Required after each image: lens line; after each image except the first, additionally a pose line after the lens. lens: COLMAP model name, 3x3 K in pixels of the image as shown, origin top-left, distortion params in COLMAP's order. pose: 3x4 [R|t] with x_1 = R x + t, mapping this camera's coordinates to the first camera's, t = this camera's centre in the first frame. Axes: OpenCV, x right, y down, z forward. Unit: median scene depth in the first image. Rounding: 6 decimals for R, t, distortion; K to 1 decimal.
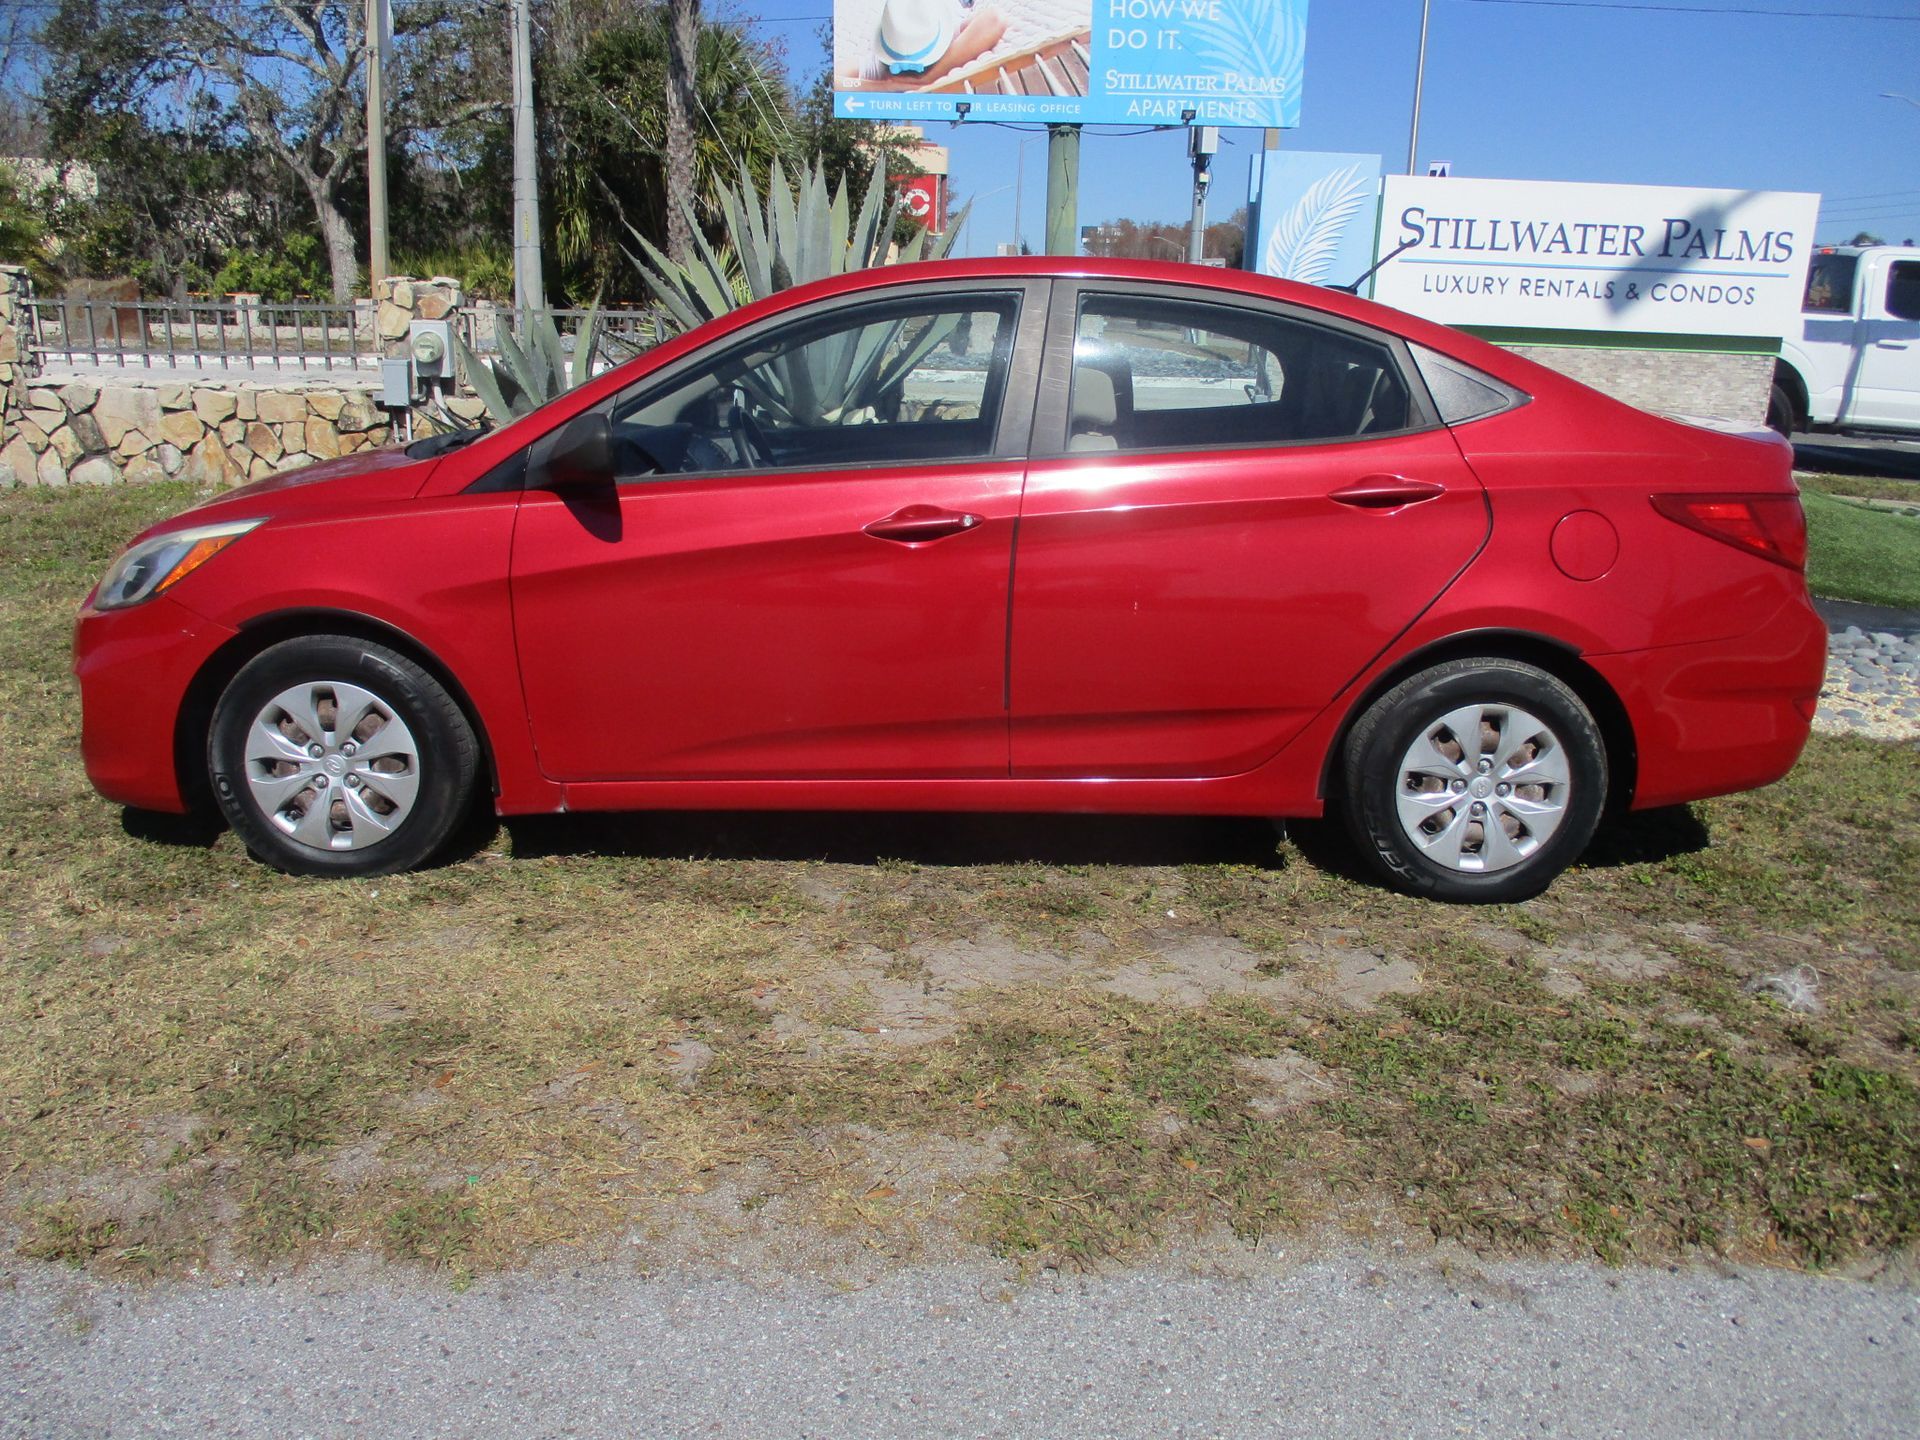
lens RADIAL K [[1611.2, 0, 960.0], [0, 1611.2, 720.0], [0, 0, 1]] dist [-0.022206, 0.006863]
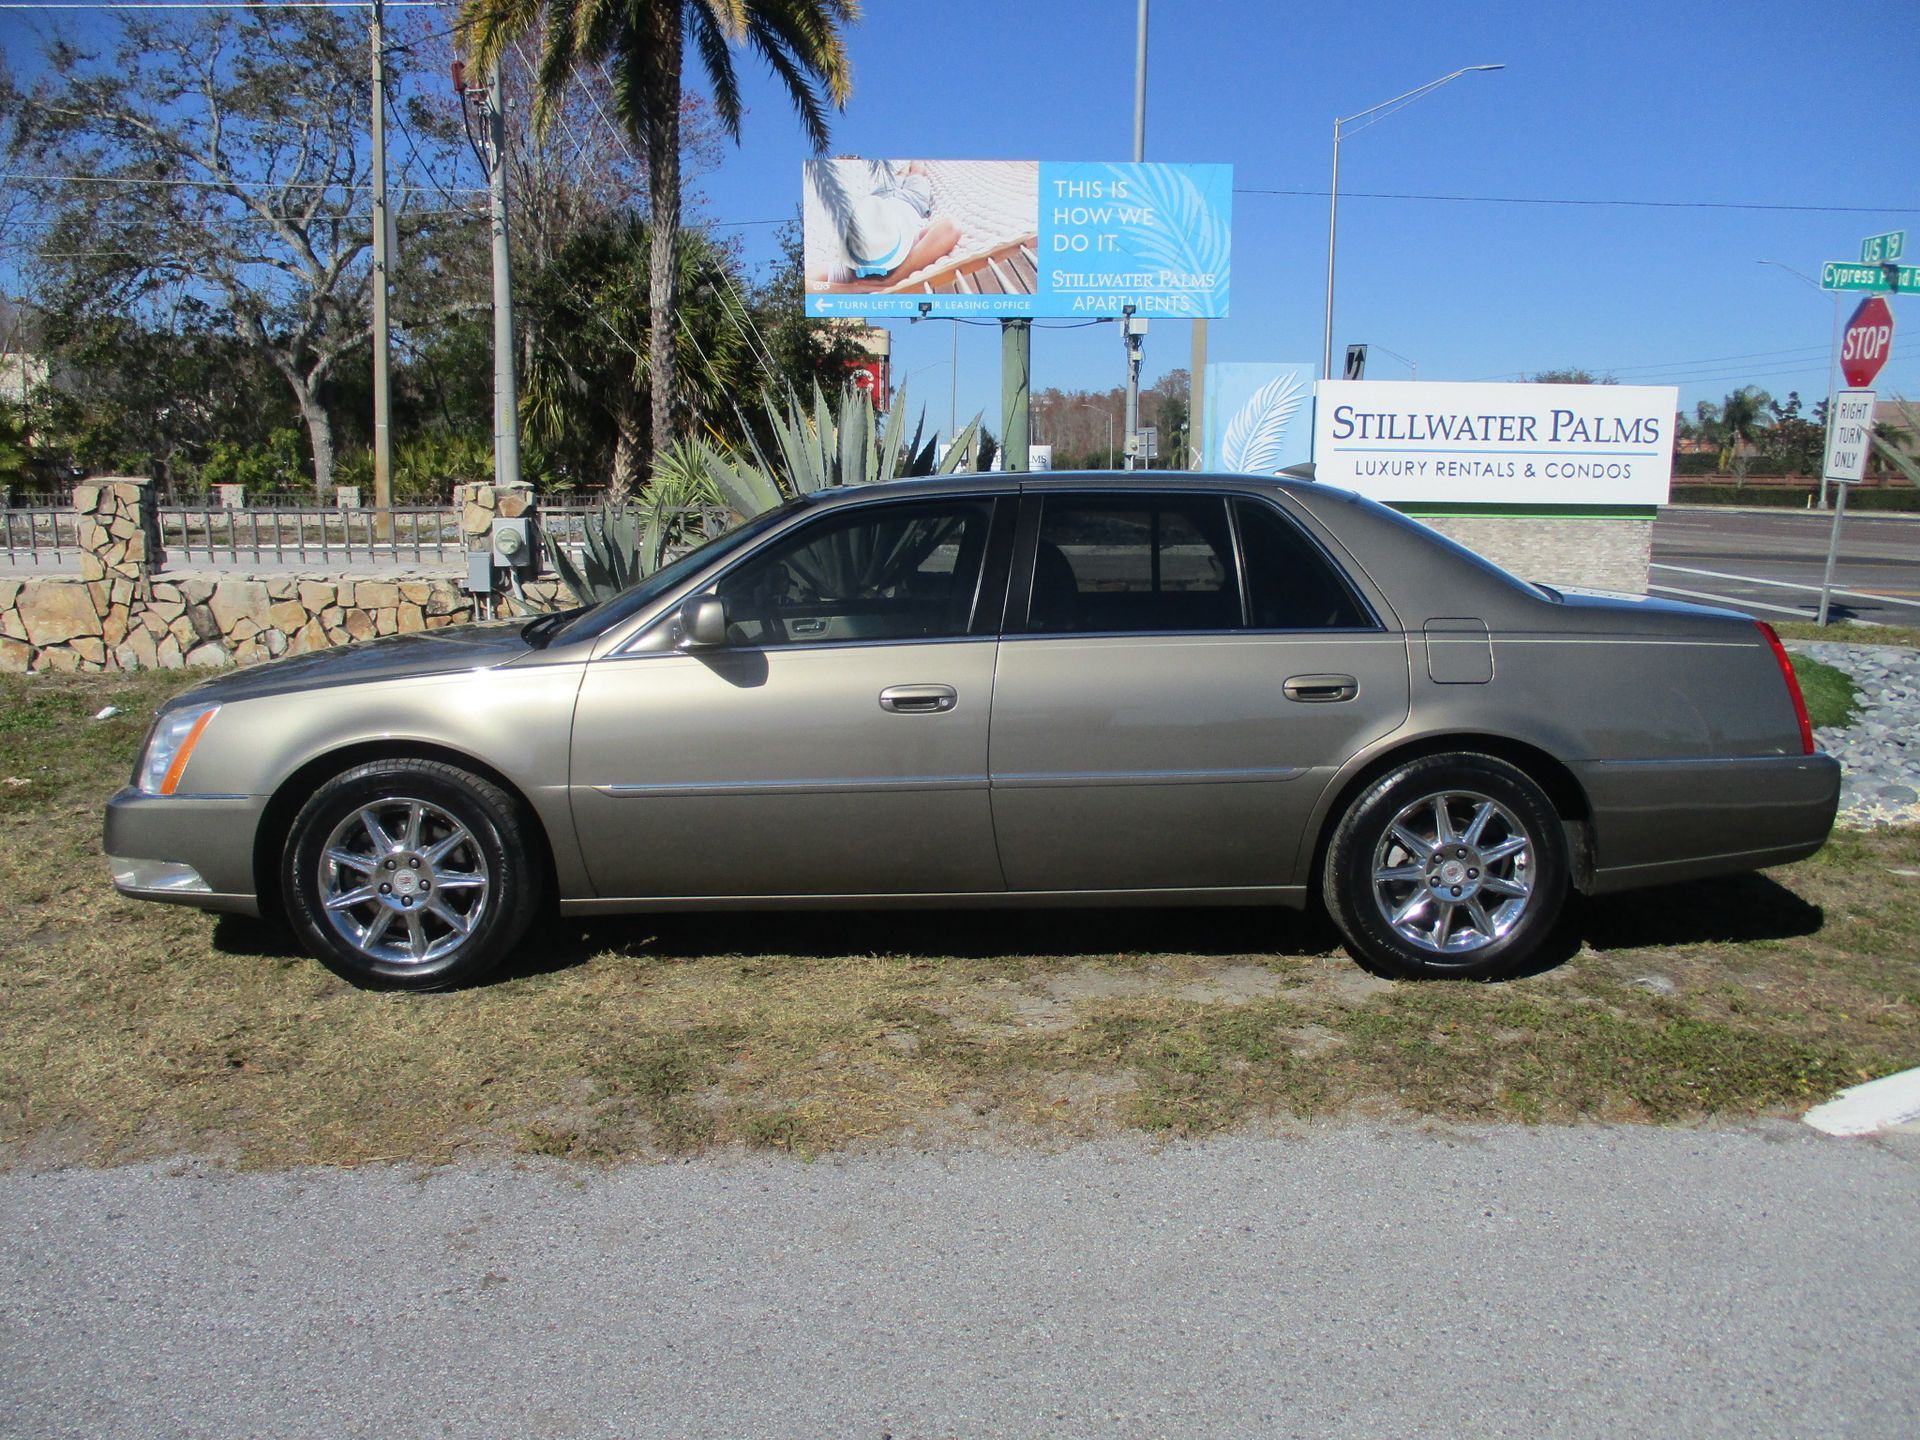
lens RADIAL K [[1609.8, 0, 960.0], [0, 1609.8, 720.0], [0, 0, 1]] dist [-0.018325, 0.003516]
pose [[0.998907, -0.028540, 0.037014, -0.050793], [0.032079, 0.994587, -0.098830, 0.020759], [-0.033993, 0.099909, 0.994416, -0.147754]]
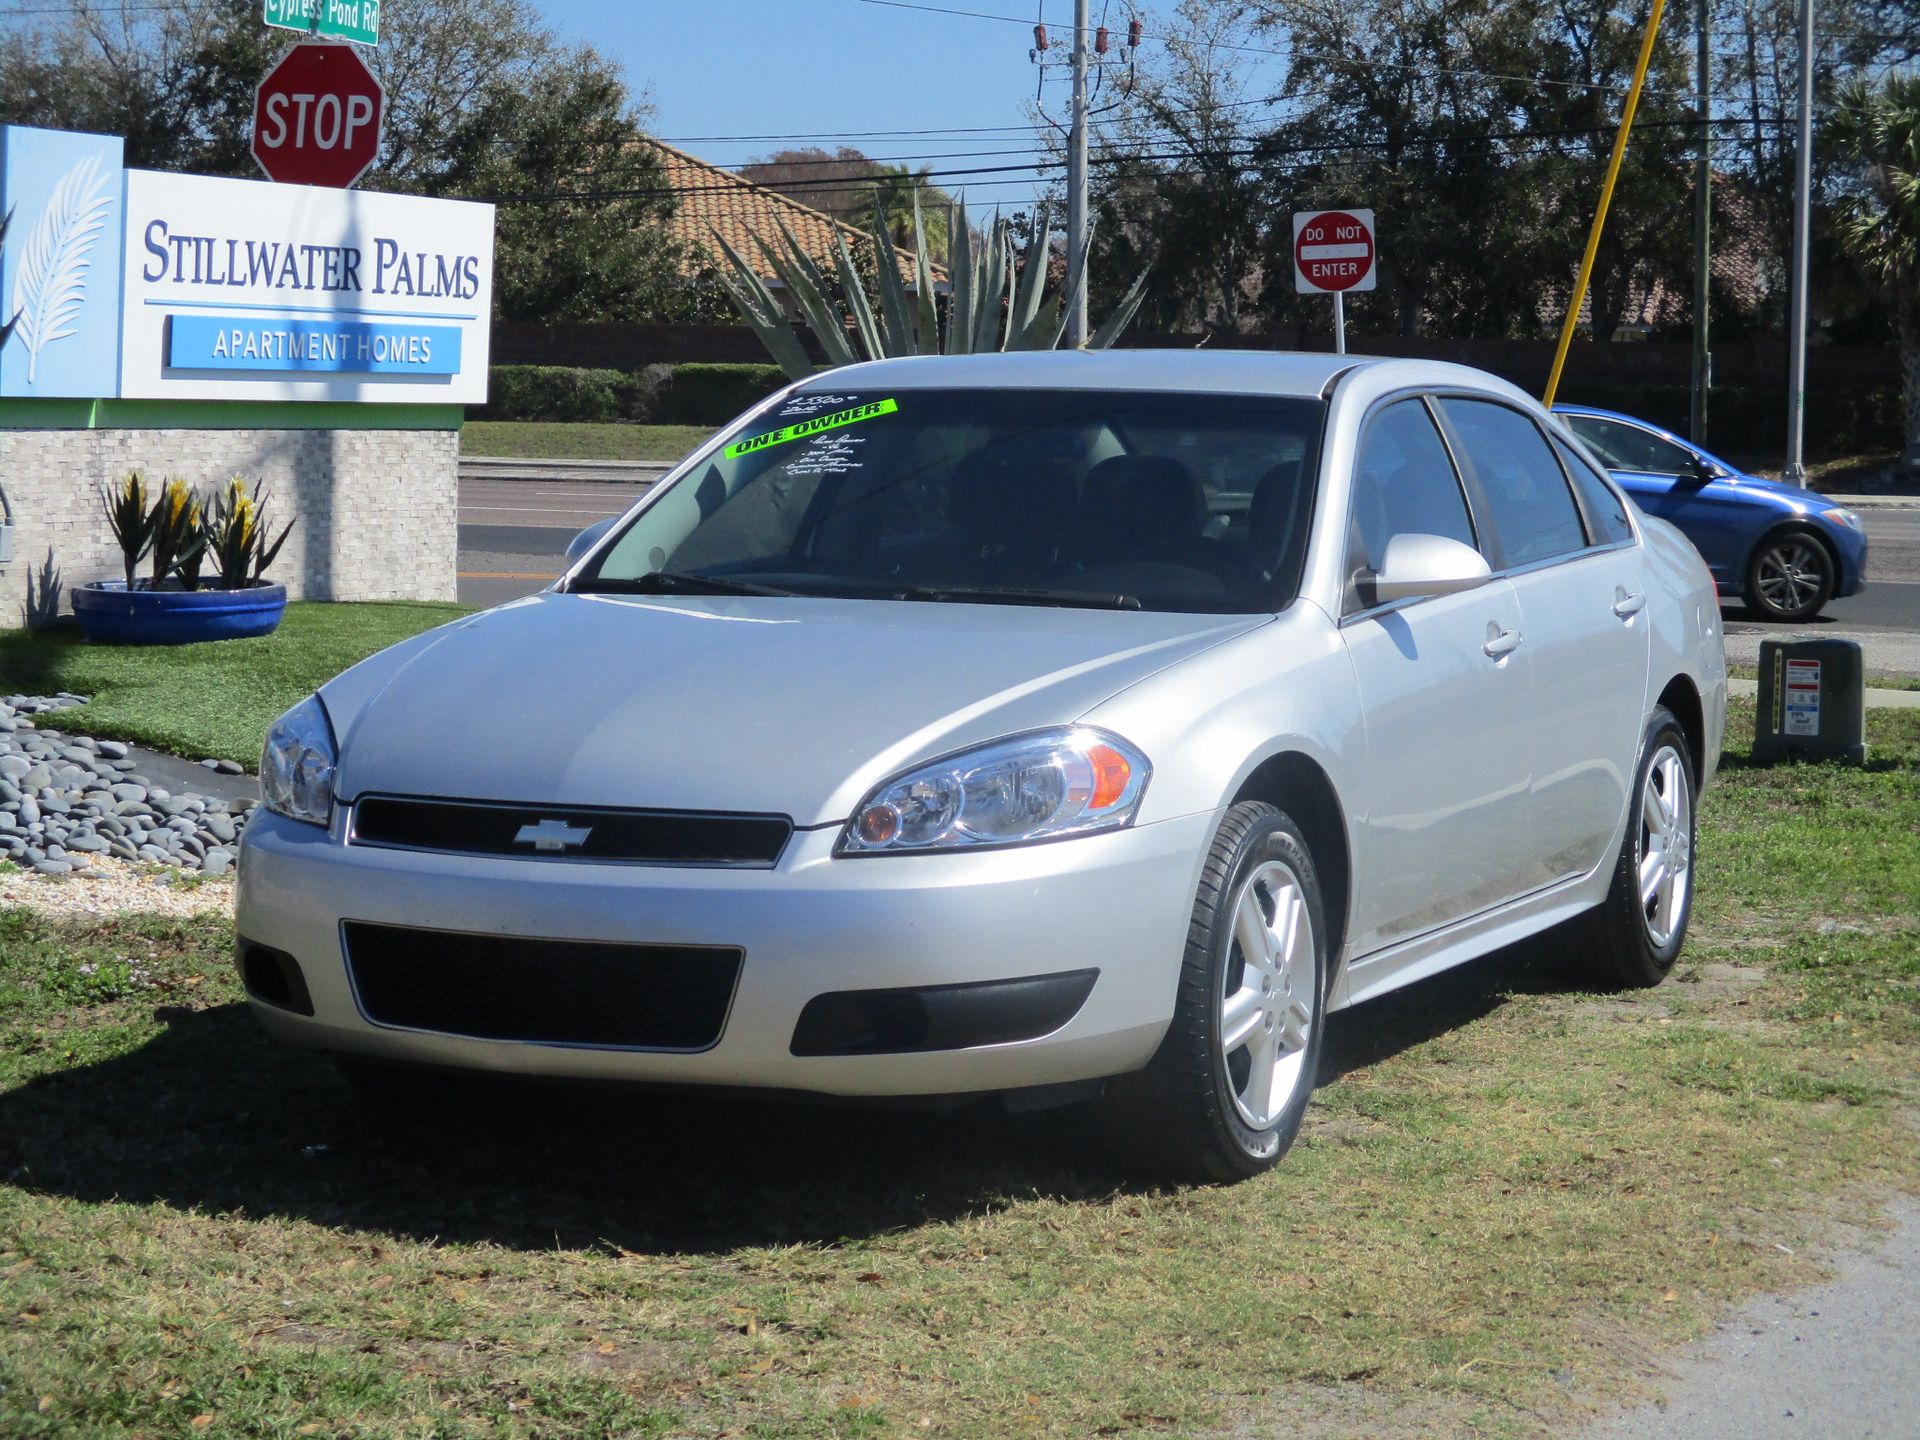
lens RADIAL K [[4451.0, 0, 960.0], [0, 4451.0, 720.0], [0, 0, 1]] dist [-0.035390, -0.097297]
pose [[0.416708, -0.090501, 0.904524, -1.118801], [0.220695, 0.975334, -0.004086, -0.049496], [-0.881844, 0.201327, 0.426402, 0.019968]]
